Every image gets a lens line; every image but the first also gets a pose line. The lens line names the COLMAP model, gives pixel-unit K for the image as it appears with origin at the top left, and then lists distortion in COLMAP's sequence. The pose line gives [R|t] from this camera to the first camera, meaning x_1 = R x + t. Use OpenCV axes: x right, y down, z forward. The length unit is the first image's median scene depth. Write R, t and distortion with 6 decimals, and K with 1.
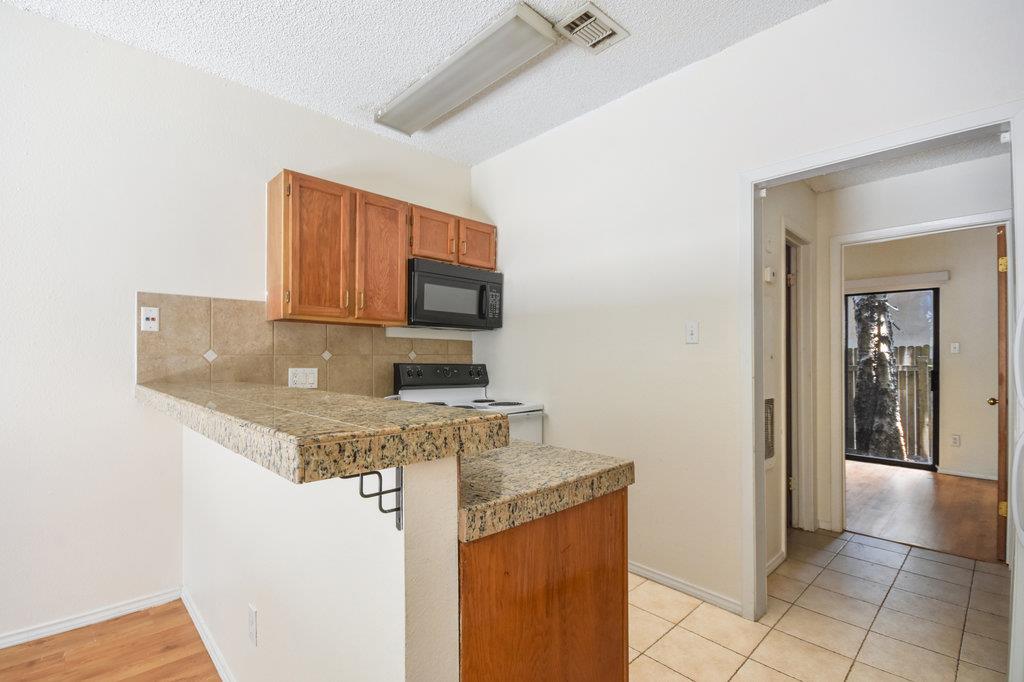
lens RADIAL K [[467.0, 0, 501.5], [0, 467.0, 357.1], [0, 0, 1]] dist [0.000617, -0.000368]
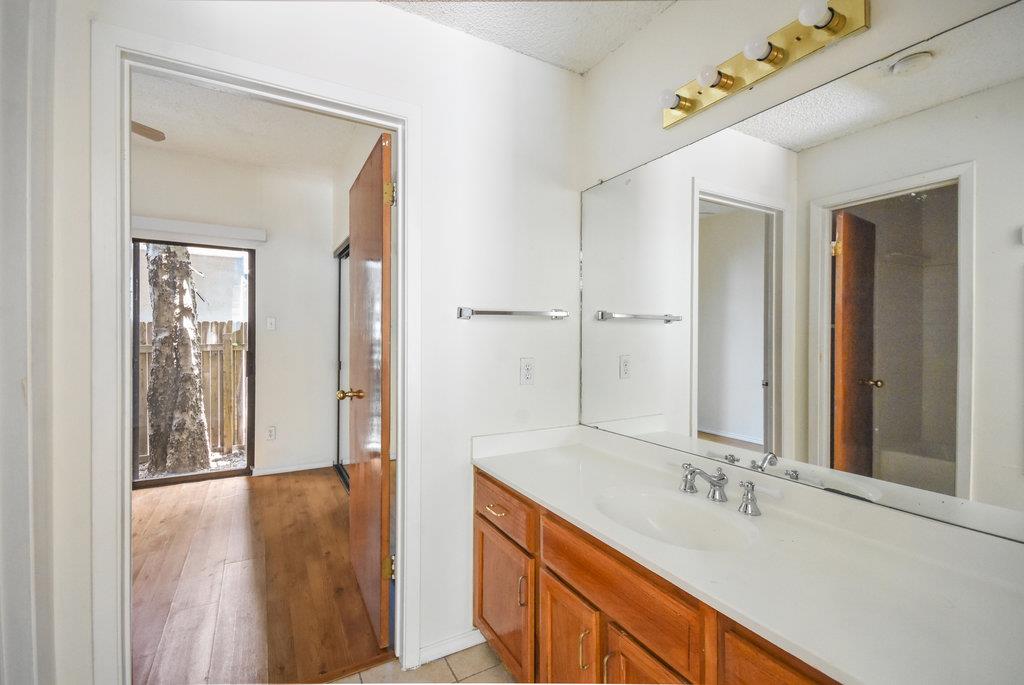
lens RADIAL K [[445.3, 0, 500.7], [0, 445.3, 337.6], [0, 0, 1]] dist [0.014538, -0.000089]
pose [[0.251285, -0.001666, 0.967912, 0.438922], [-0.007176, 0.999968, 0.003584, -0.002010], [-0.967886, -0.007846, 0.251265, 0.594607]]
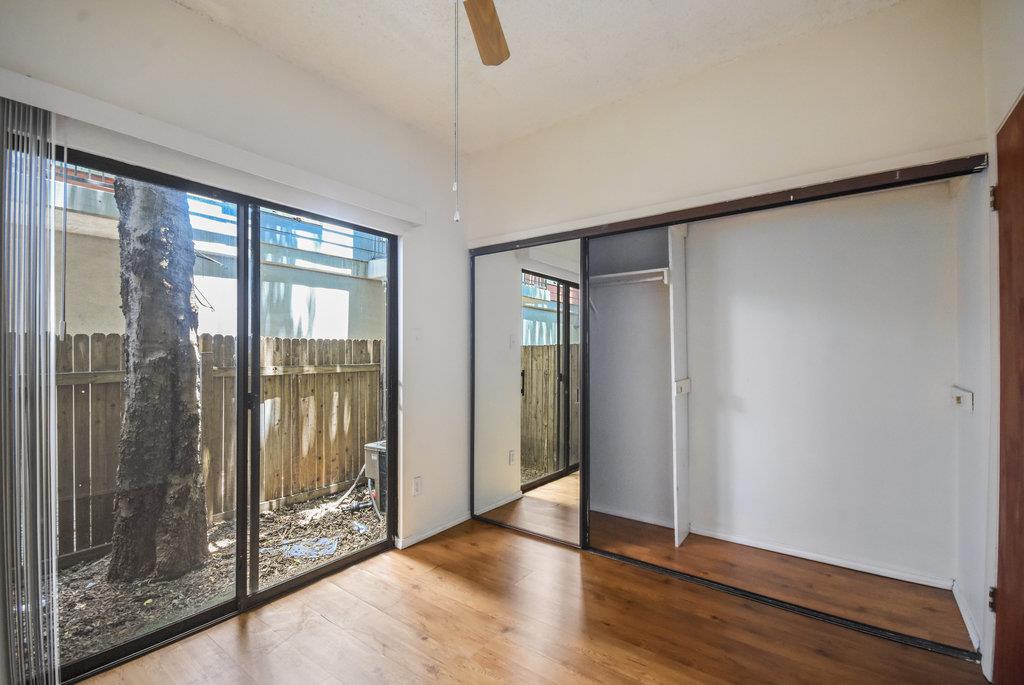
lens RADIAL K [[446.9, 0, 513.7], [0, 446.9, 351.3], [0, 0, 1]] dist [0.000627, -0.000116]
pose [[-0.190690, 0.005036, 0.981637, 0.539534], [0.000652, 0.999987, -0.005004, -0.000715], [-0.981650, -0.000315, -0.190691, 1.491500]]
